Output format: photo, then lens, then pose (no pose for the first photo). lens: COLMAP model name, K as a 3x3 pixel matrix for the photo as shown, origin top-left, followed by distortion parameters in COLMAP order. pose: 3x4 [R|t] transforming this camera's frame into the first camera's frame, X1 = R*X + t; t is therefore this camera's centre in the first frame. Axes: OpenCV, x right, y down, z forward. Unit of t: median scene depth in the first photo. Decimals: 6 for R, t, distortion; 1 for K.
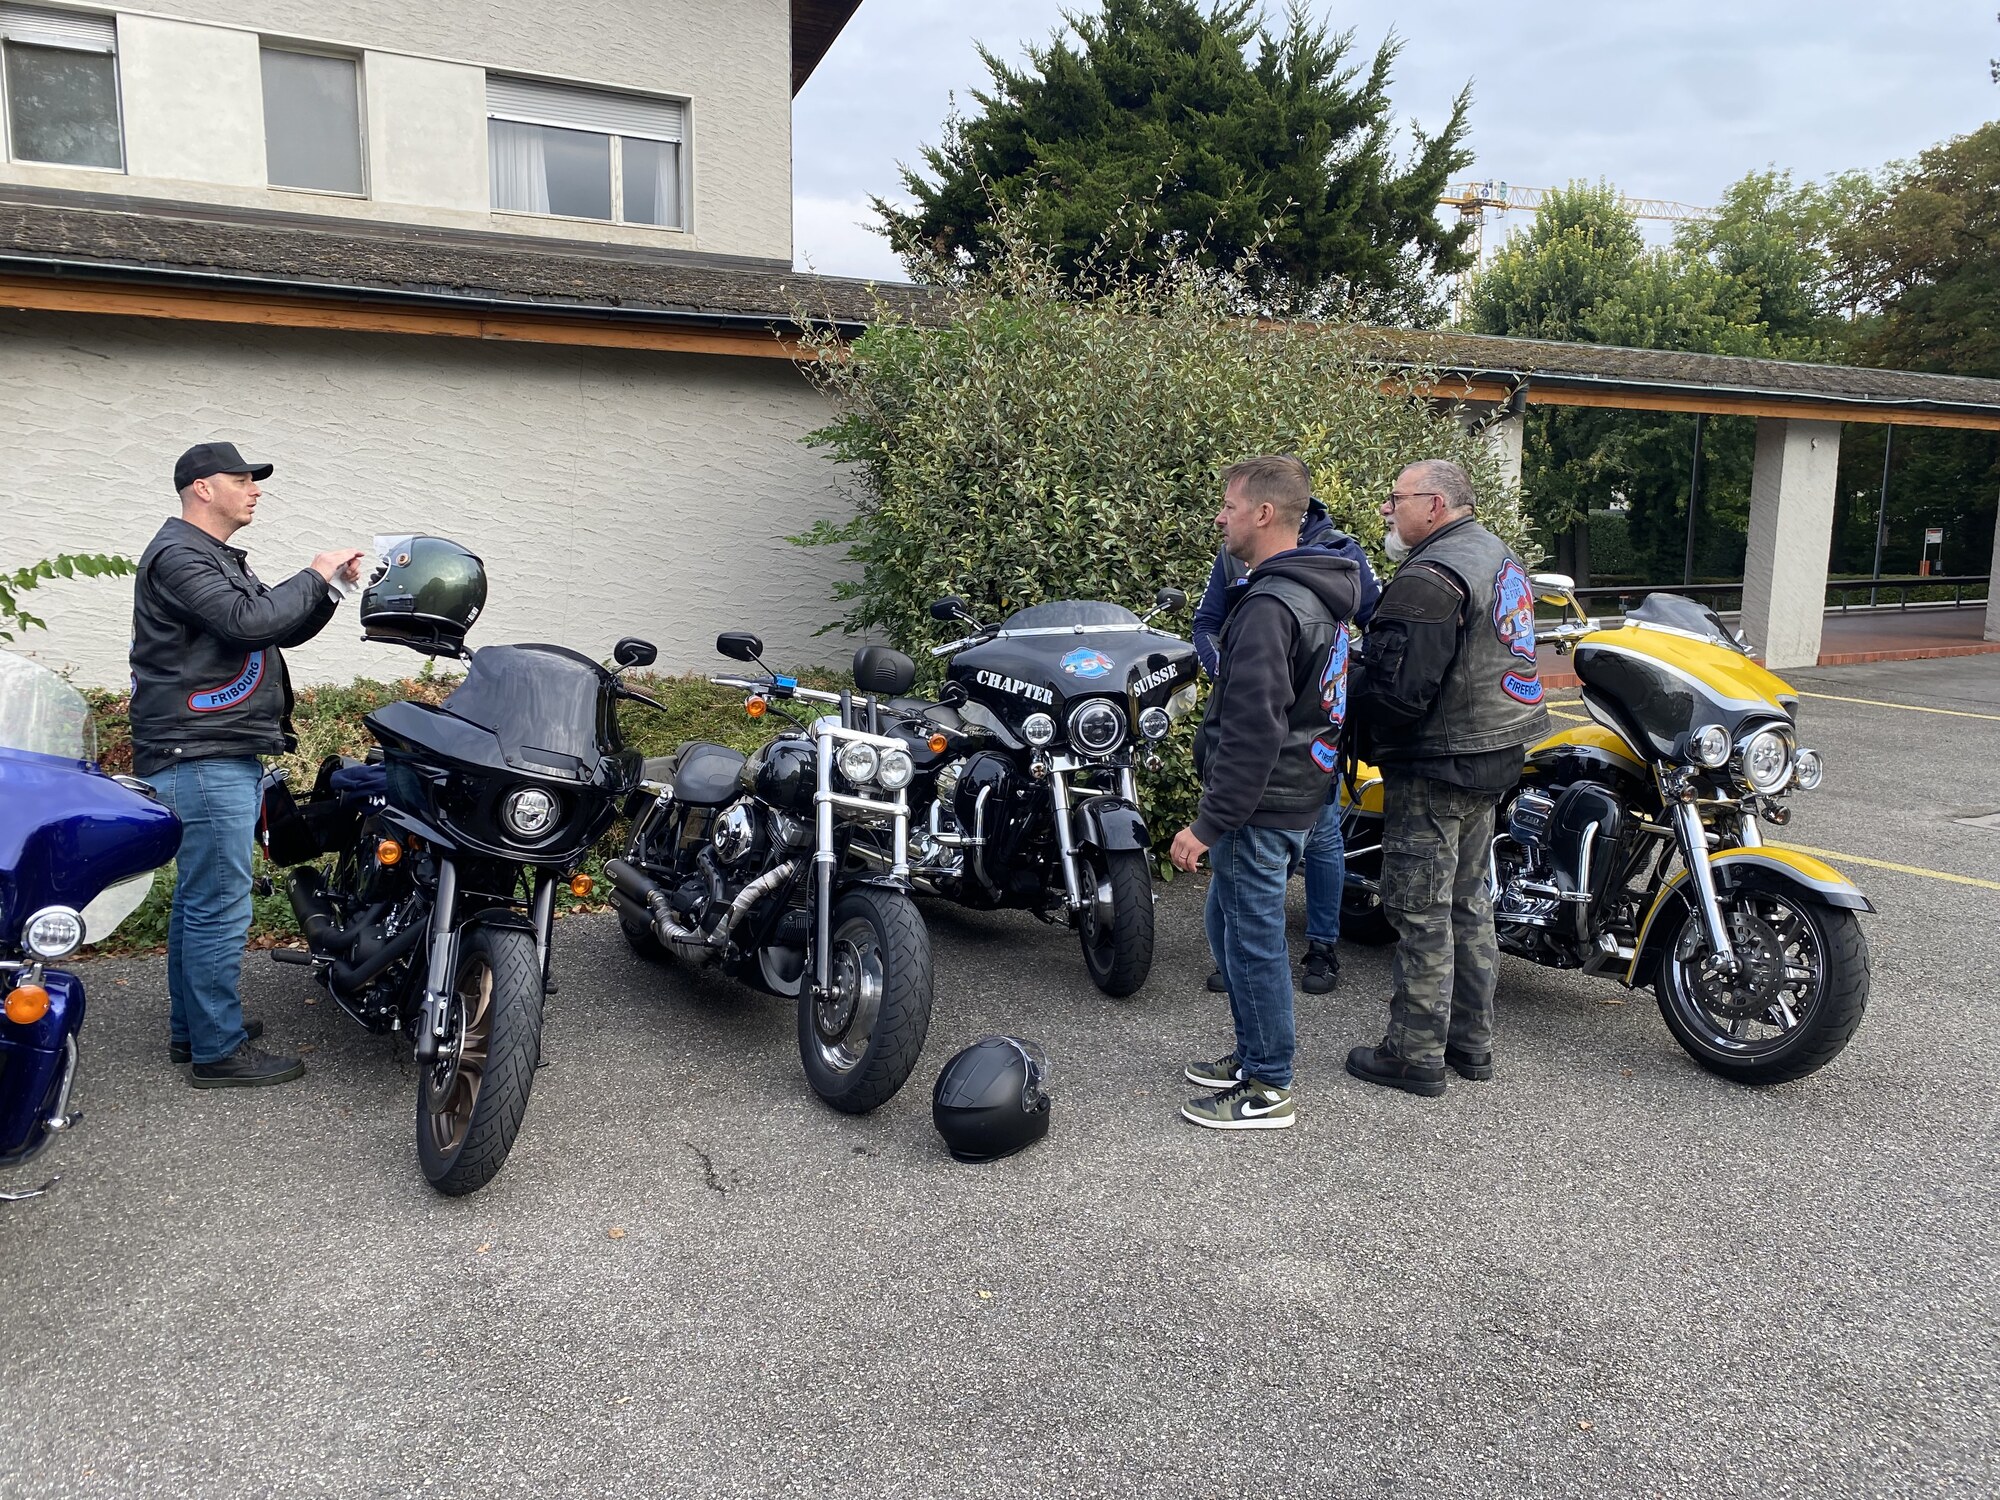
lens RADIAL K [[1518.7, 0, 985.9], [0, 1518.7, 719.8], [0, 0, 1]] dist [0.028867, -0.023618]
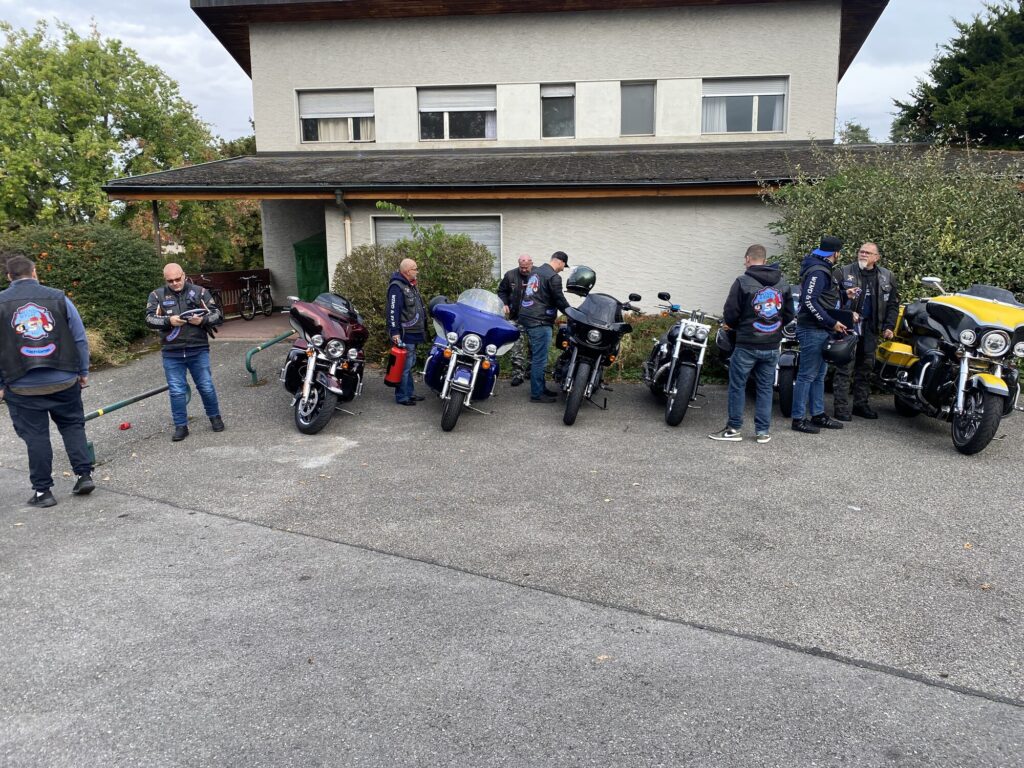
lens RADIAL K [[775.8, 0, 512.5], [0, 775.8, 374.0], [0, 0, 1]] dist [0.037761, -0.035220]
pose [[0.807006, 0.079965, -0.585104, 0.366426], [-0.067567, 0.996786, 0.043037, 0.045392], [0.586665, 0.004803, 0.809815, -0.388190]]
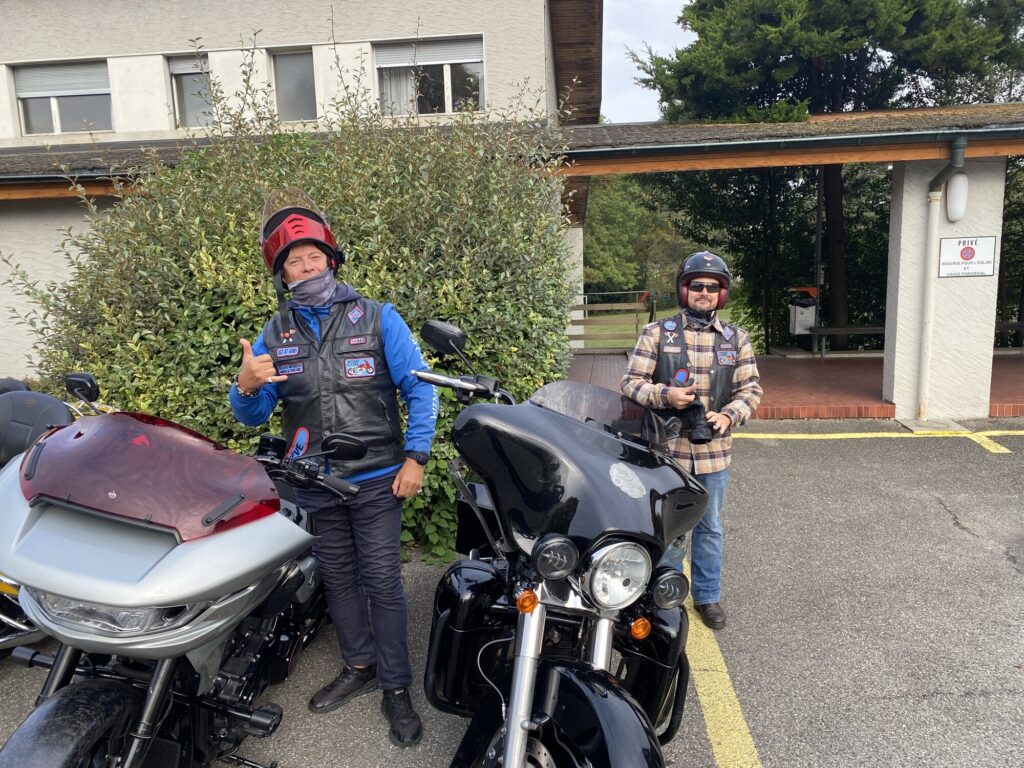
lens RADIAL K [[789.2, 0, 499.2], [0, 789.2, 383.0], [0, 0, 1]] dist [0.036561, -0.027884]
pose [[0.800460, 0.053837, -0.596964, 0.694426], [-0.045052, 0.998545, 0.029644, -0.076710], [0.597691, 0.003166, 0.801720, 0.541723]]
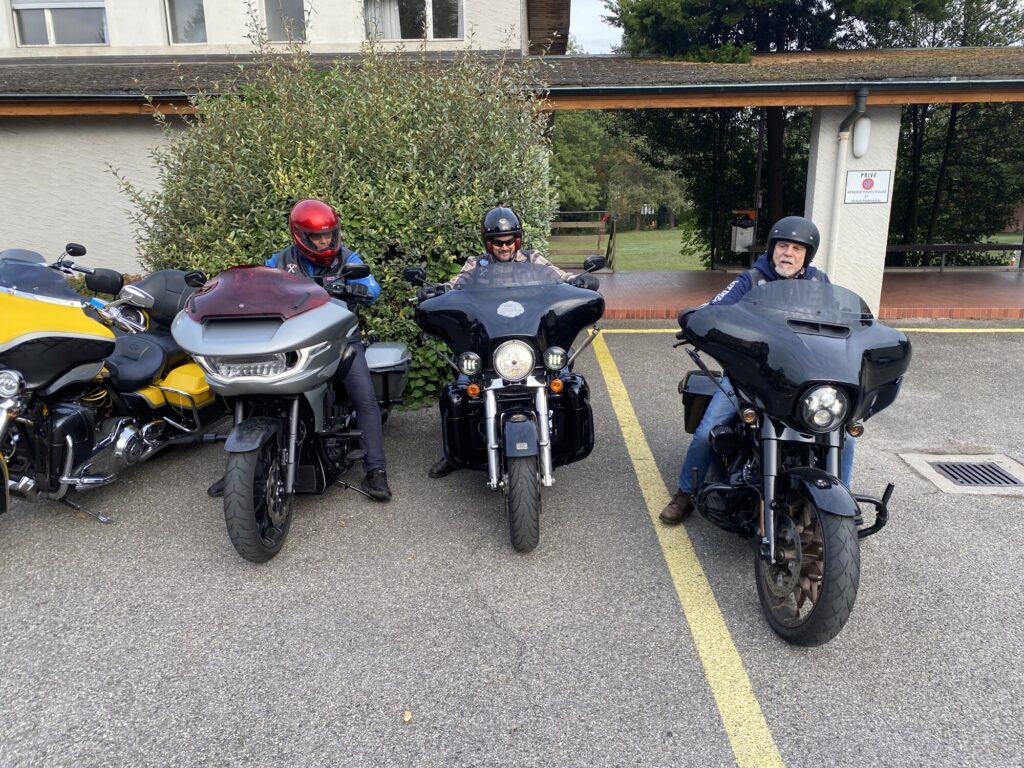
lens RADIAL K [[779.2, 0, 514.6], [0, 779.2, 374.0], [0, 0, 1]] dist [0.028360, -0.027141]
pose [[0.839136, 0.113354, -0.531979, 0.776251], [-0.059712, 0.991330, 0.117045, -0.055266], [0.540634, -0.066451, 0.838629, 0.373033]]
